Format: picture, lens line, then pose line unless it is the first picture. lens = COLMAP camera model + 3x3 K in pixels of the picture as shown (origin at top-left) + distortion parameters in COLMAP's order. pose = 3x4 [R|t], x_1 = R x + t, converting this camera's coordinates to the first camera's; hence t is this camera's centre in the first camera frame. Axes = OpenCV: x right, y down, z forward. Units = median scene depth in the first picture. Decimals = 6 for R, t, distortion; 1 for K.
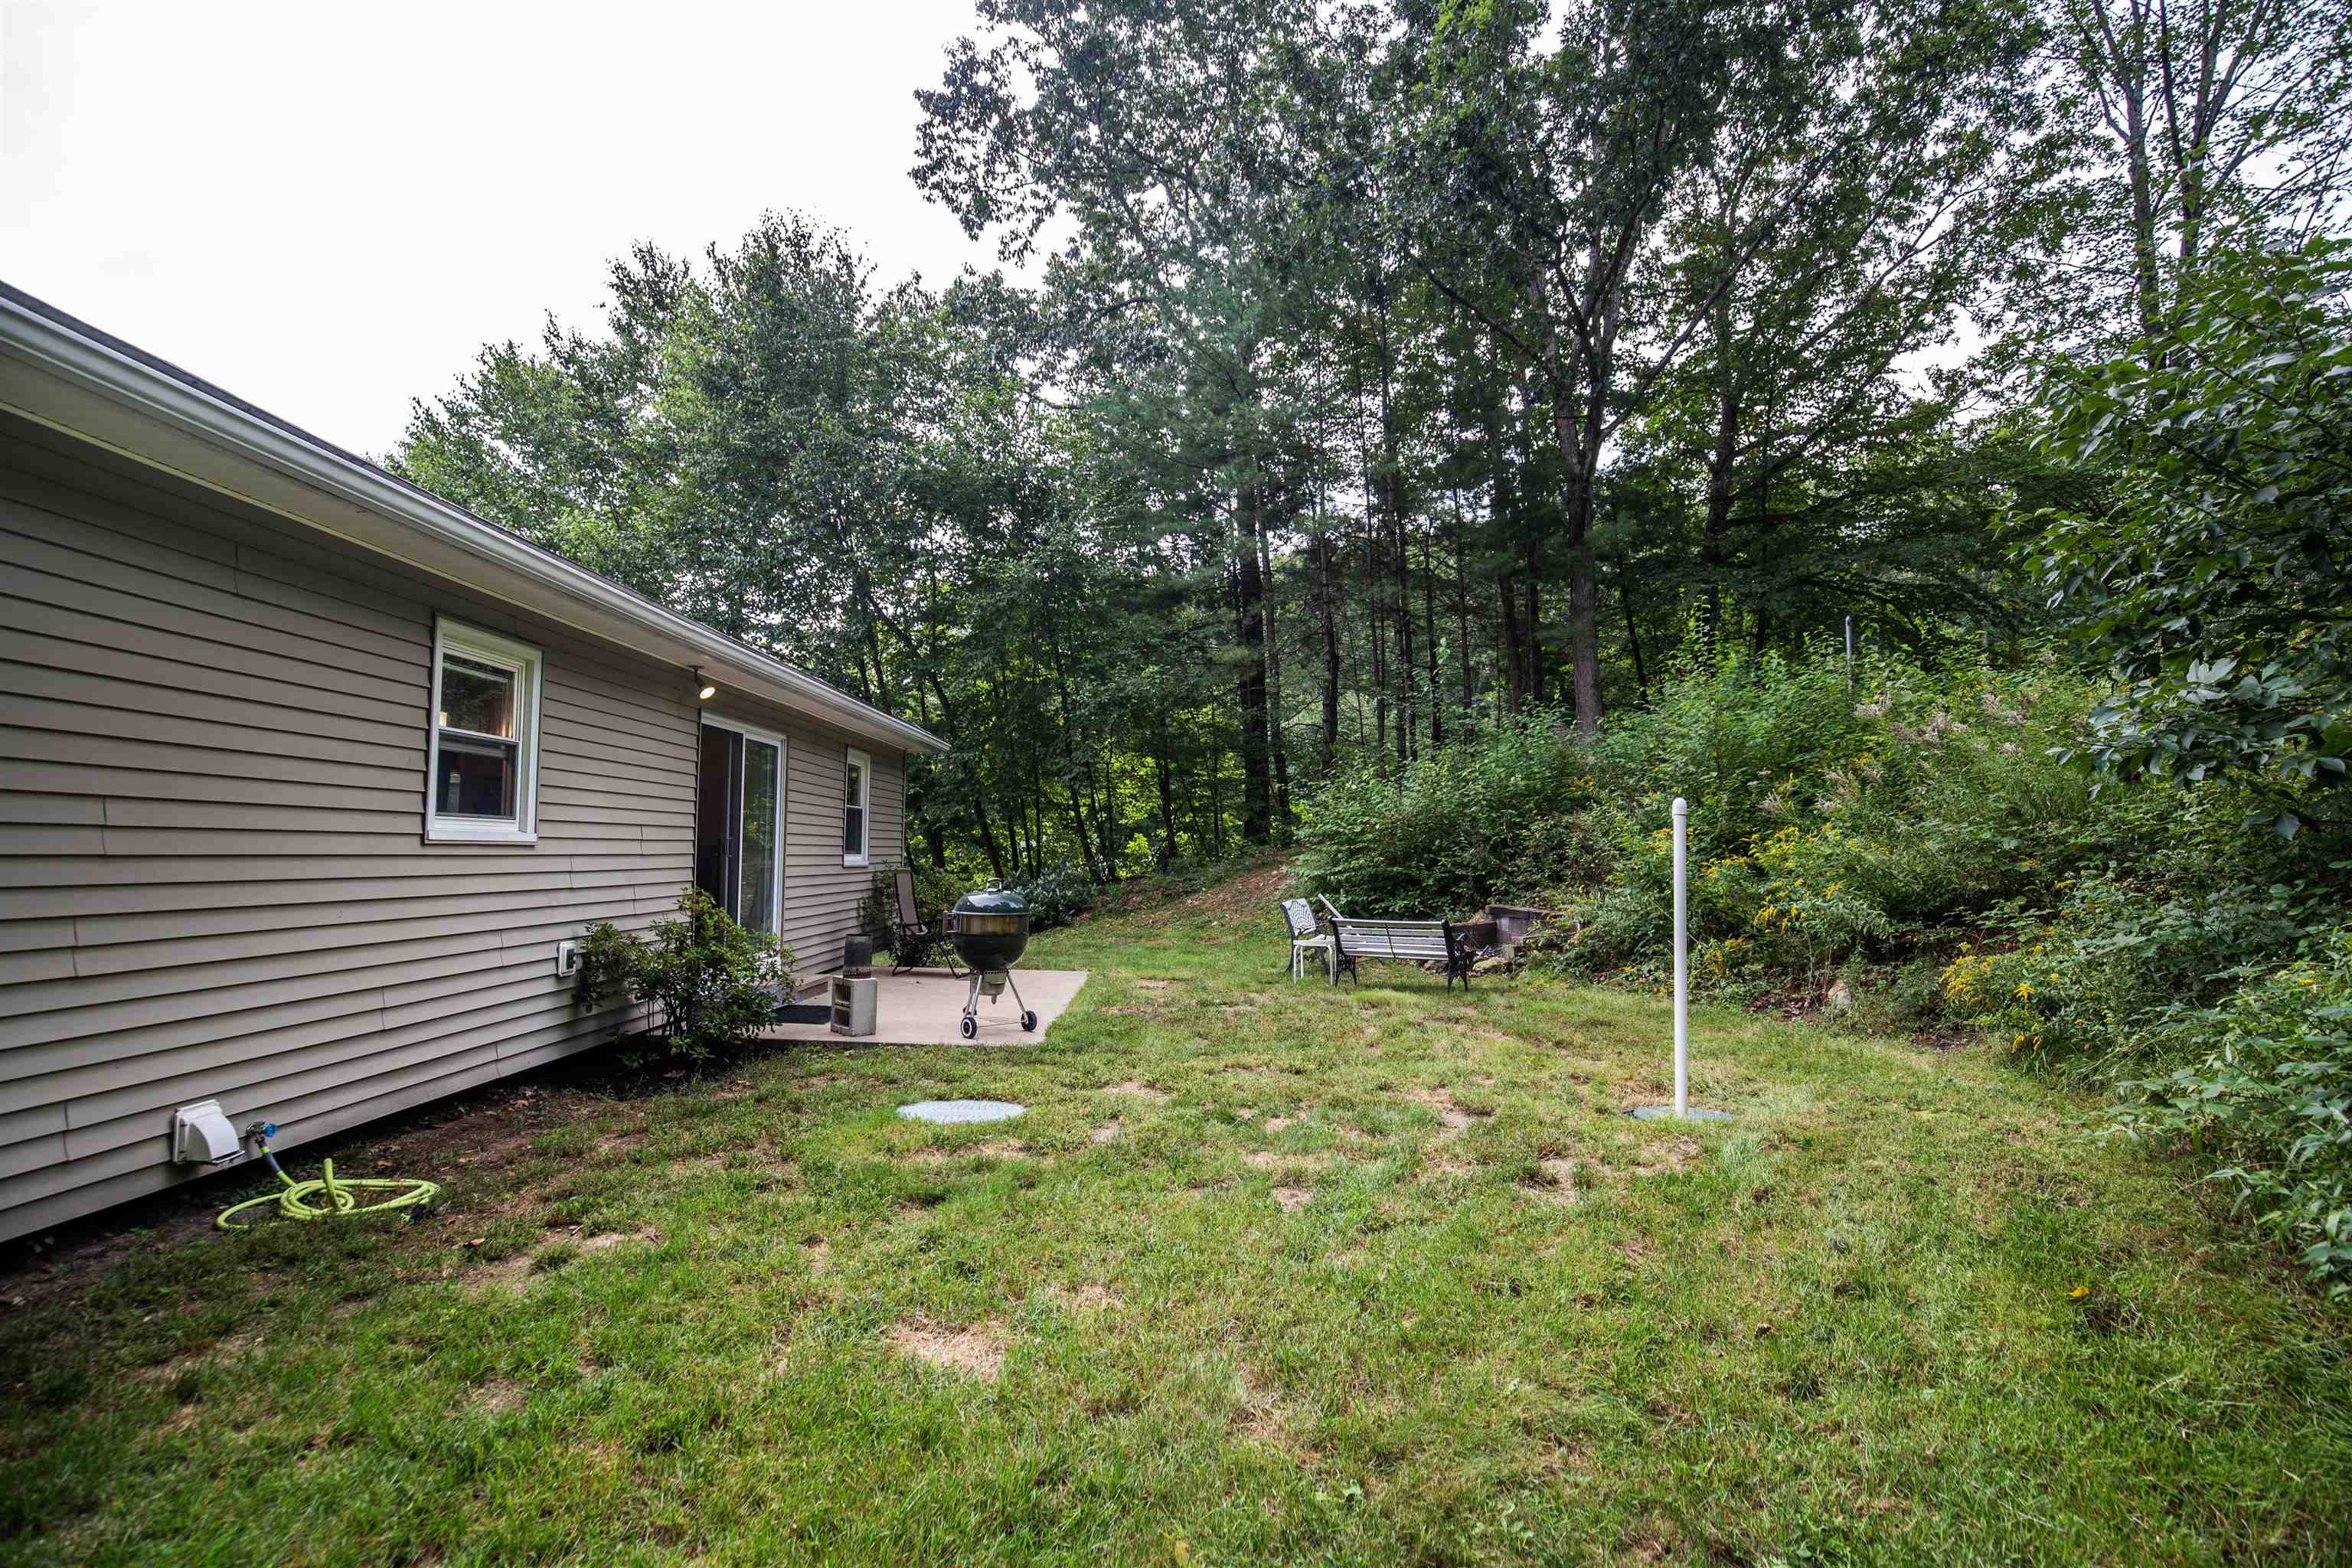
lens RADIAL K [[1081.8, 0, 1184.5], [0, 1081.8, 786.4], [0, 0, 1]] dist [-0.035751, 0.006828]
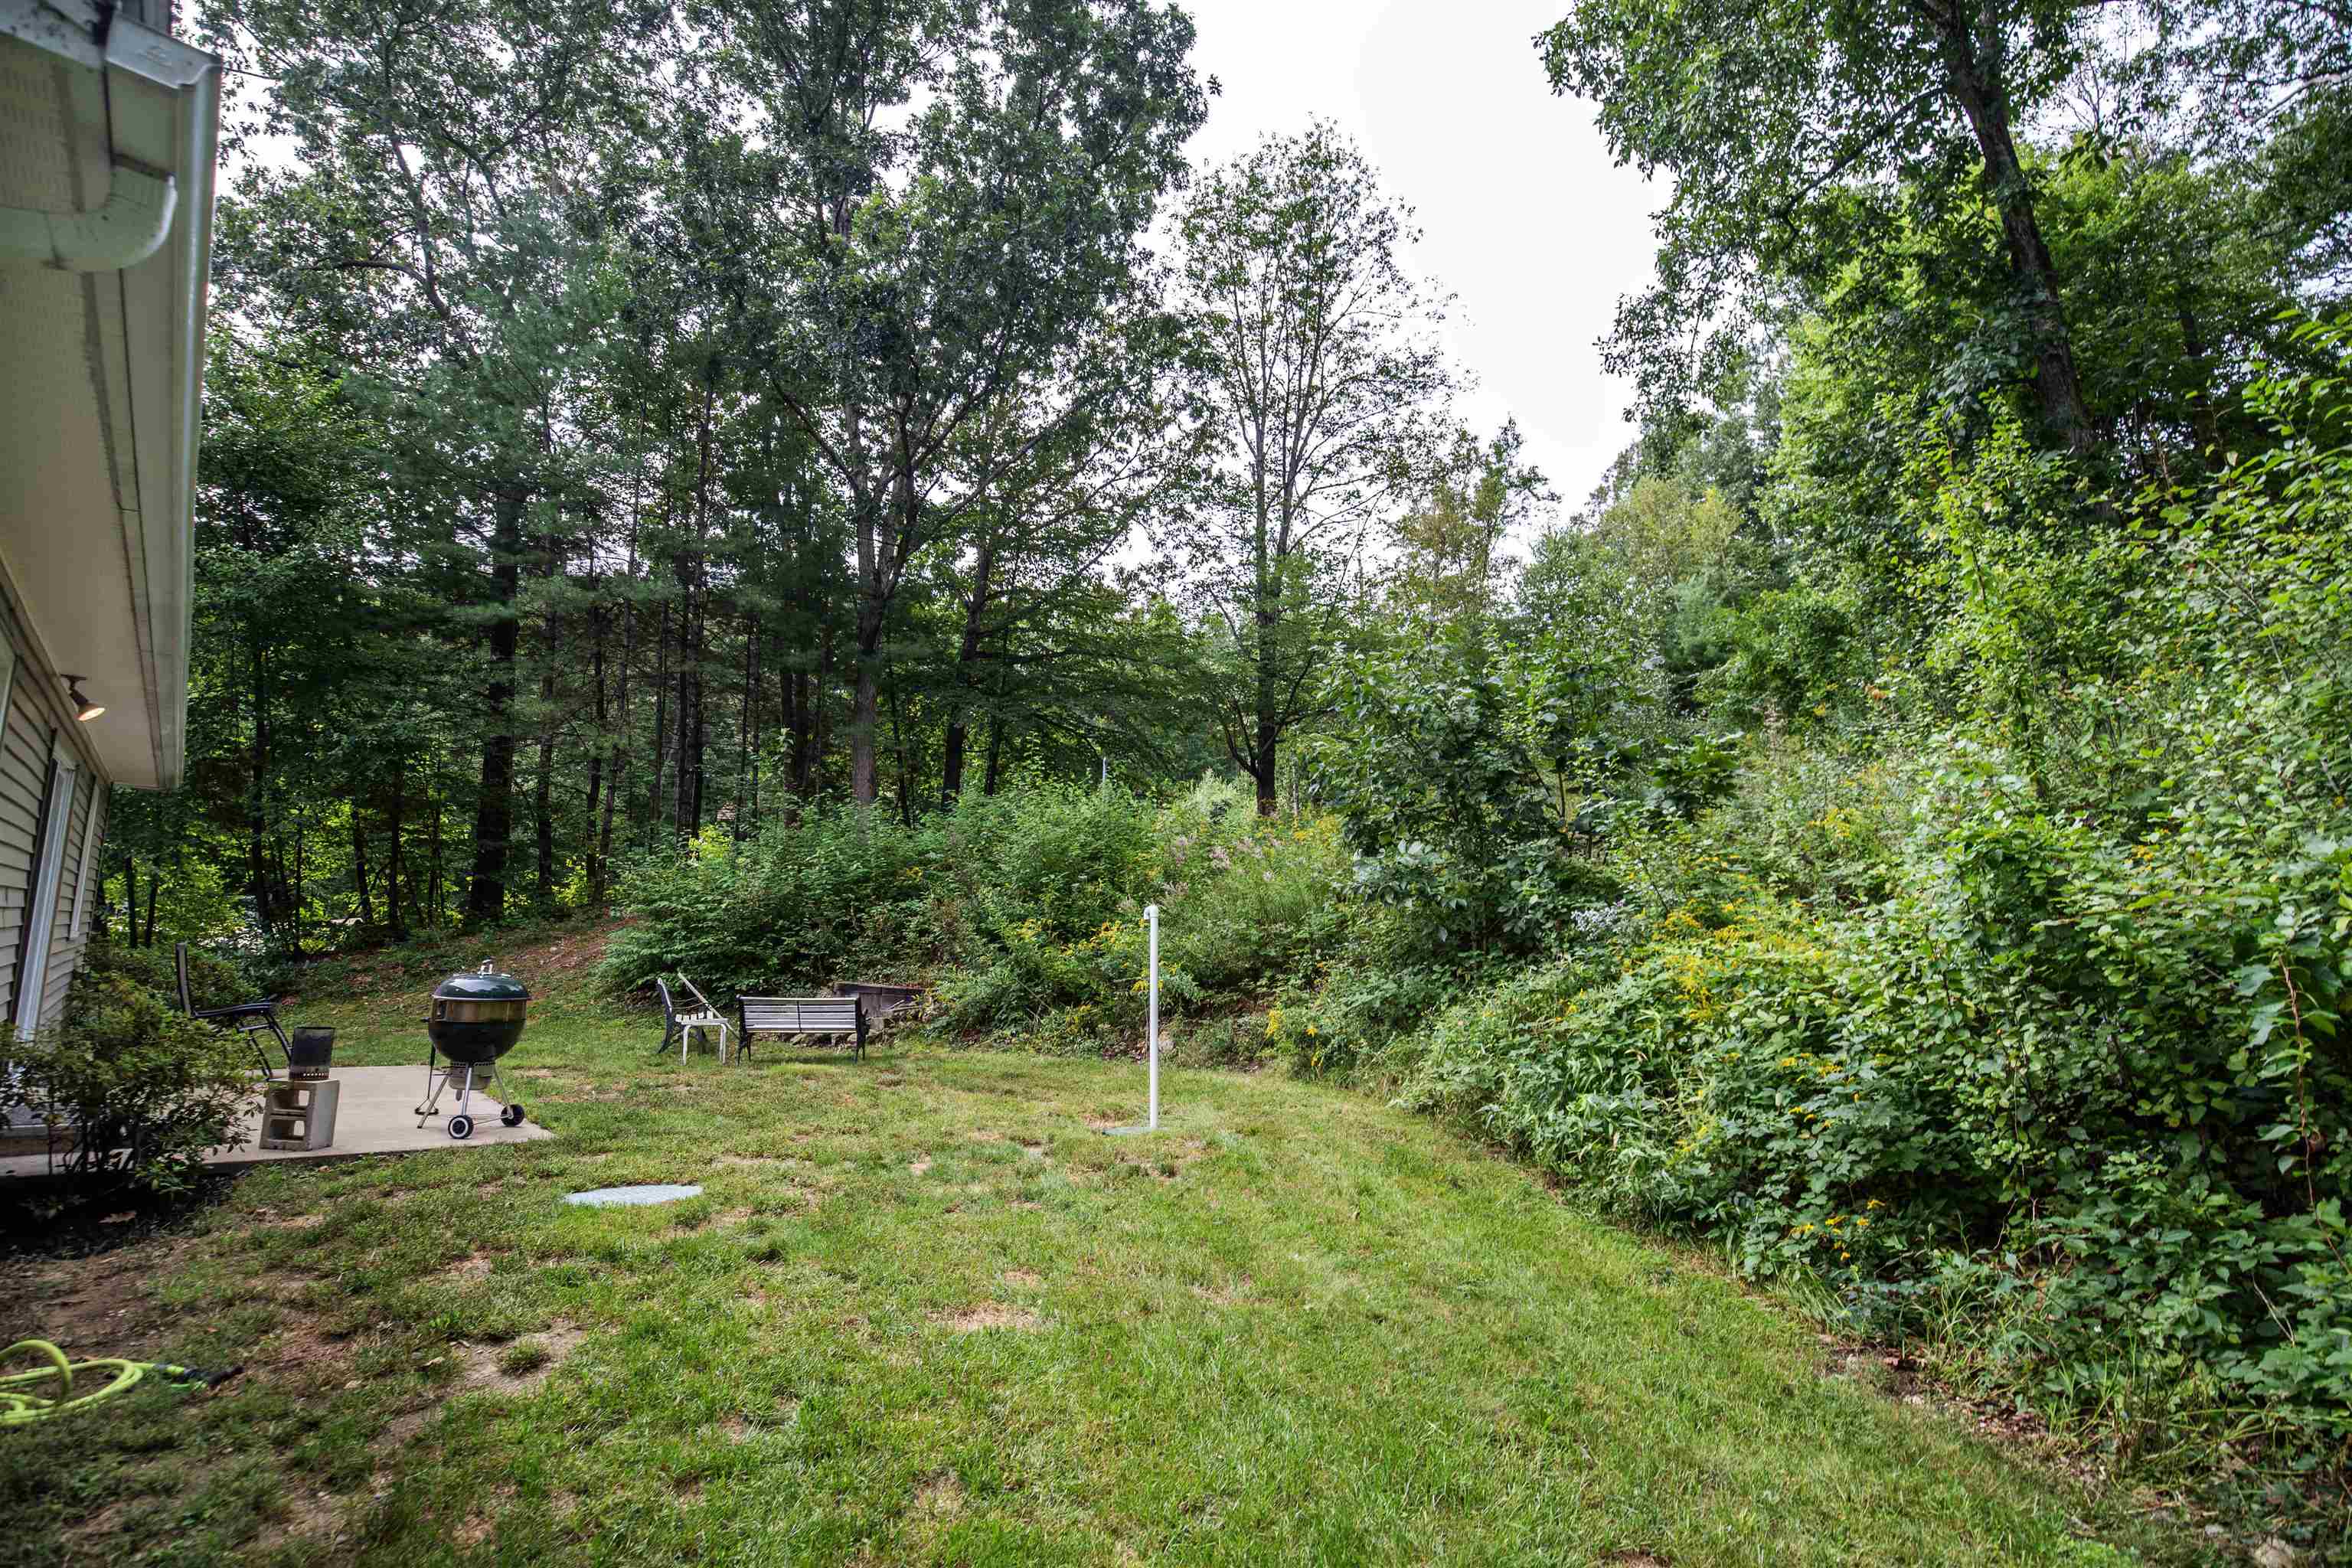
lens RADIAL K [[1081.8, 0, 1160.8], [0, 1081.8, 781.5], [0, 0, 1]] dist [-0.035751, 0.006828]
pose [[0.738430, 0.105253, 0.666066, -0.194800], [-0.056168, 0.993912, -0.094790, -0.006226], [-0.671987, 0.032584, 0.739845, -0.031380]]
